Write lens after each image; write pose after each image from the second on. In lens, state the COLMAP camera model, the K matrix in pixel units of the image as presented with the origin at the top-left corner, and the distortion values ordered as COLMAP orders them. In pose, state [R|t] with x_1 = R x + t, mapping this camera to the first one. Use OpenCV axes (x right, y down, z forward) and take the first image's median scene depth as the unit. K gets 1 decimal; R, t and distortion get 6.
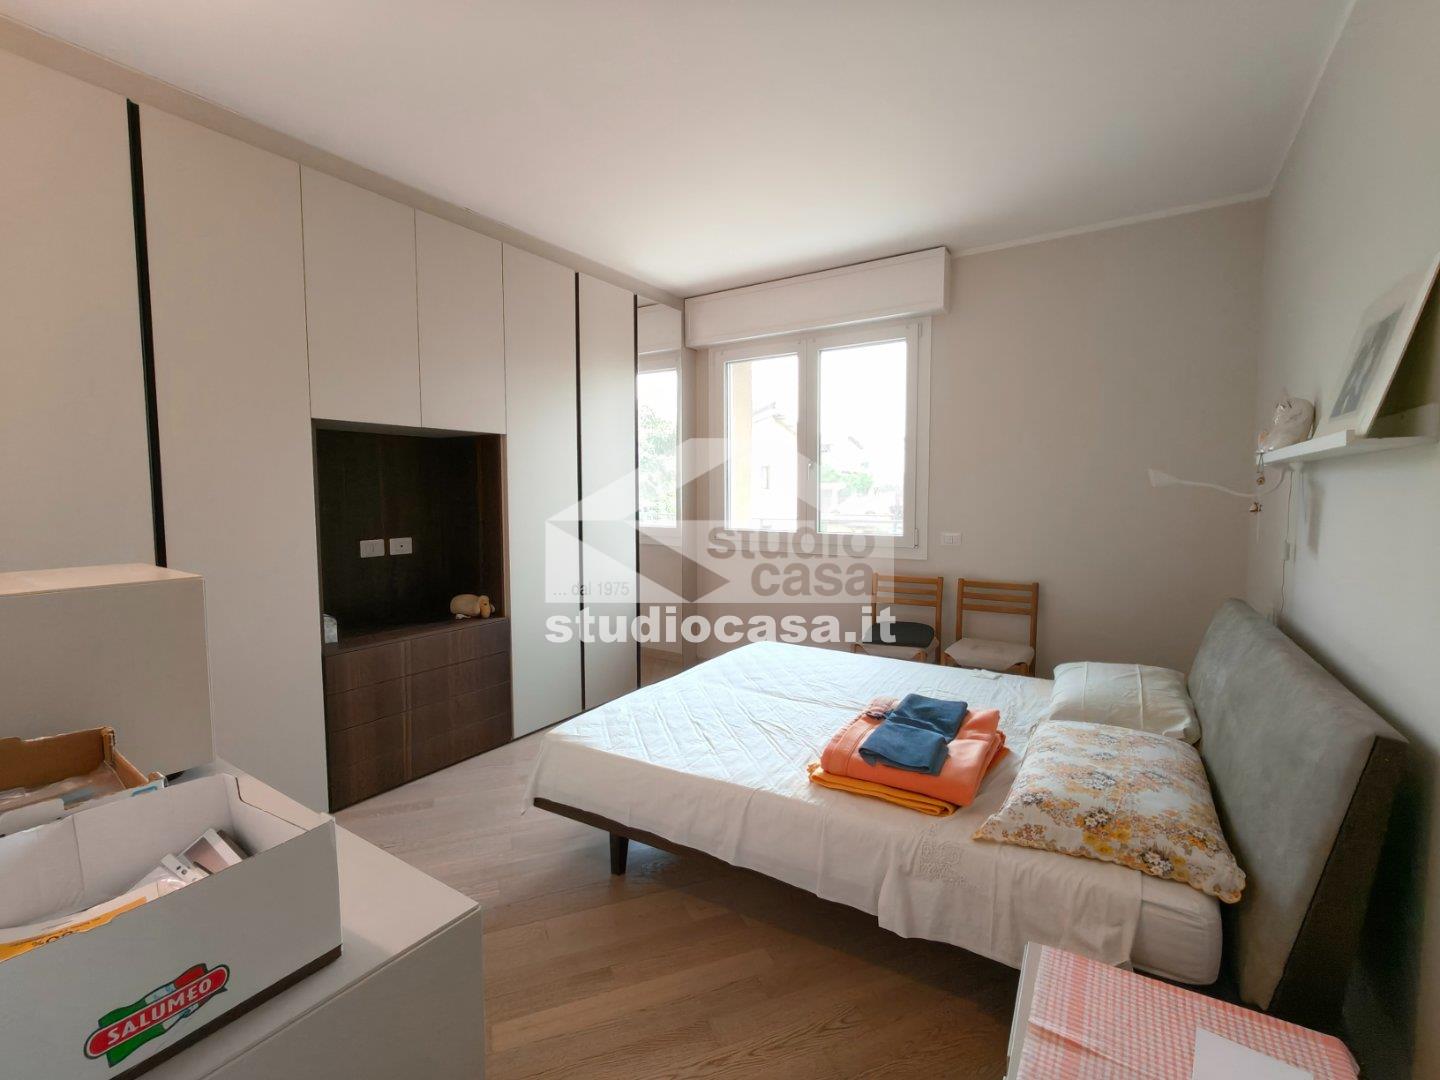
lens RADIAL K [[650.3, 0, 717.9], [0, 650.3, 542.3], [0, 0, 1]] dist [-0.004595, 0.004003]
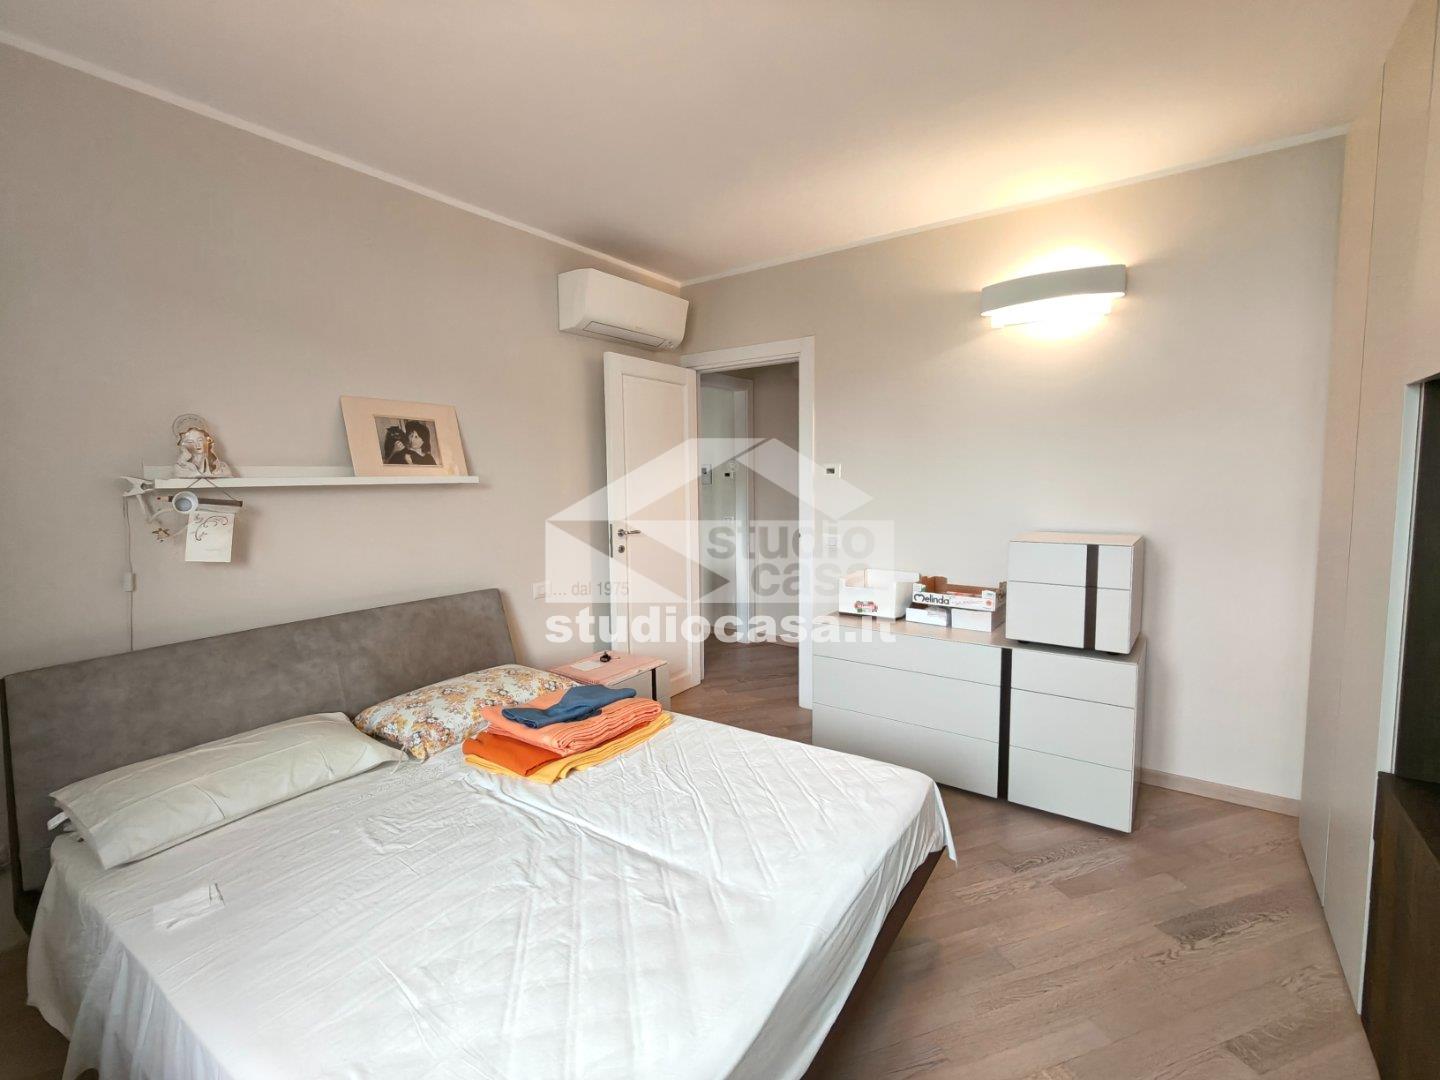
lens RADIAL K [[650.3, 0, 724.6], [0, 650.3, 540.2], [0, 0, 1]] dist [-0.004595, 0.004003]
pose [[-0.999492, 0.014165, 0.028561, -0.013078], [0.019003, 0.984033, 0.176968, -0.198695], [-0.025598, 0.177421, -0.983802, 1.917739]]
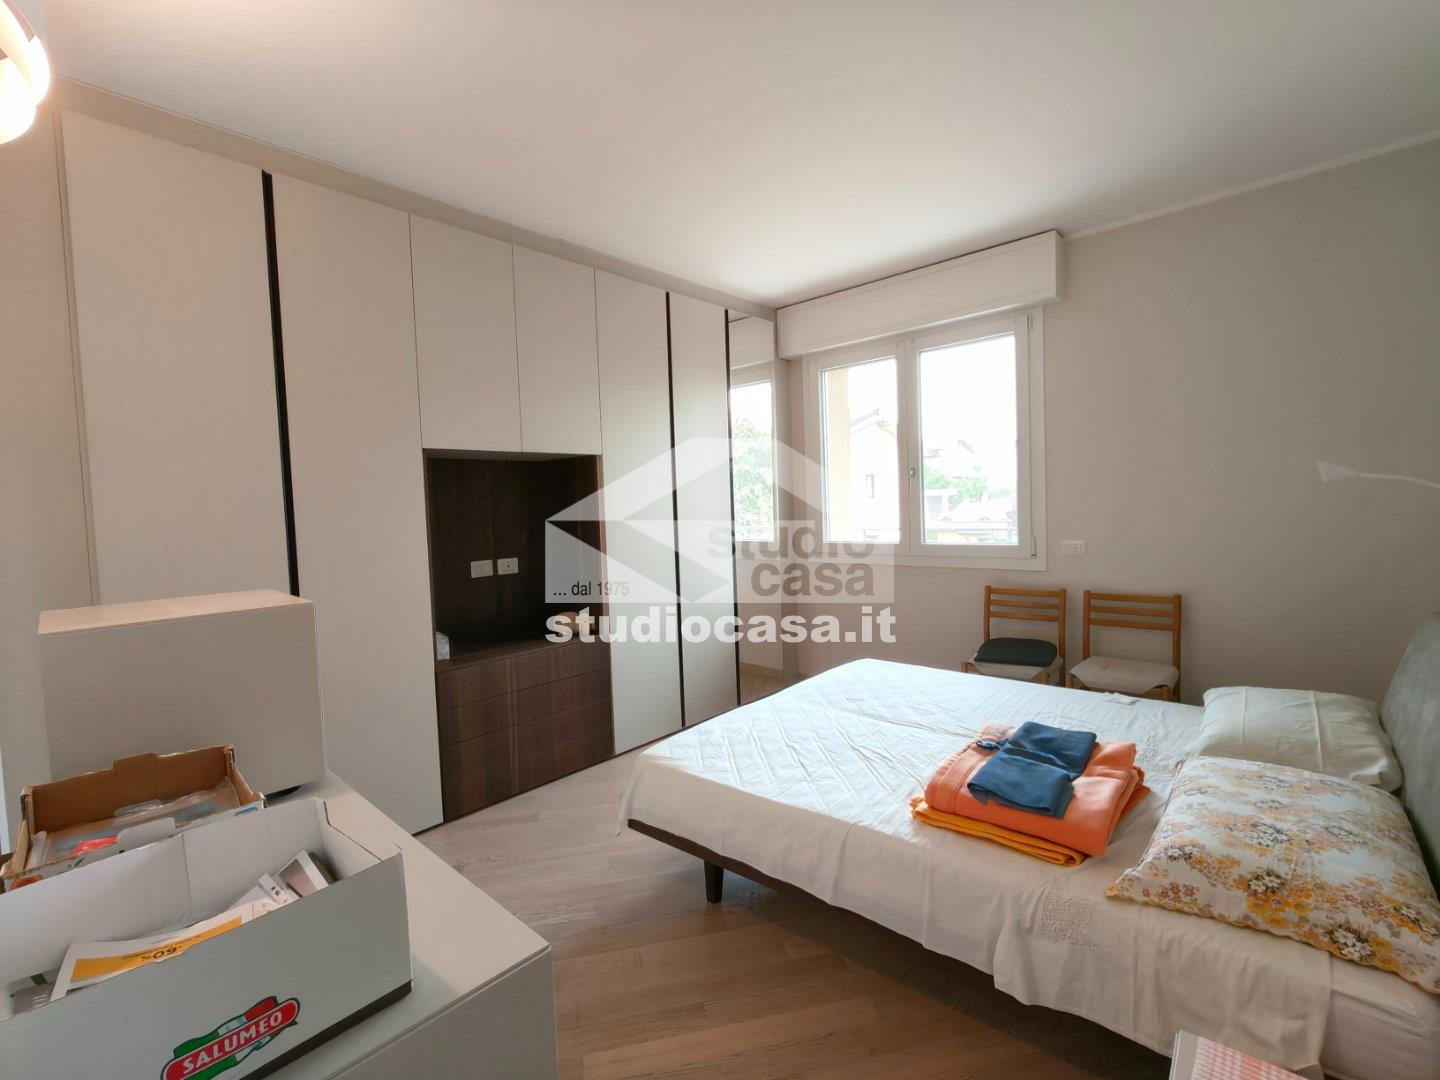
lens RADIAL K [[650.3, 0, 718.8], [0, 650.3, 541.6], [0, 0, 1]] dist [-0.004595, 0.004003]
pose [[0.986968, -0.023930, -0.159129, 0.022152], [0.020767, 0.999553, -0.021508, -0.006539], [0.159572, 0.017923, 0.987024, 0.036530]]
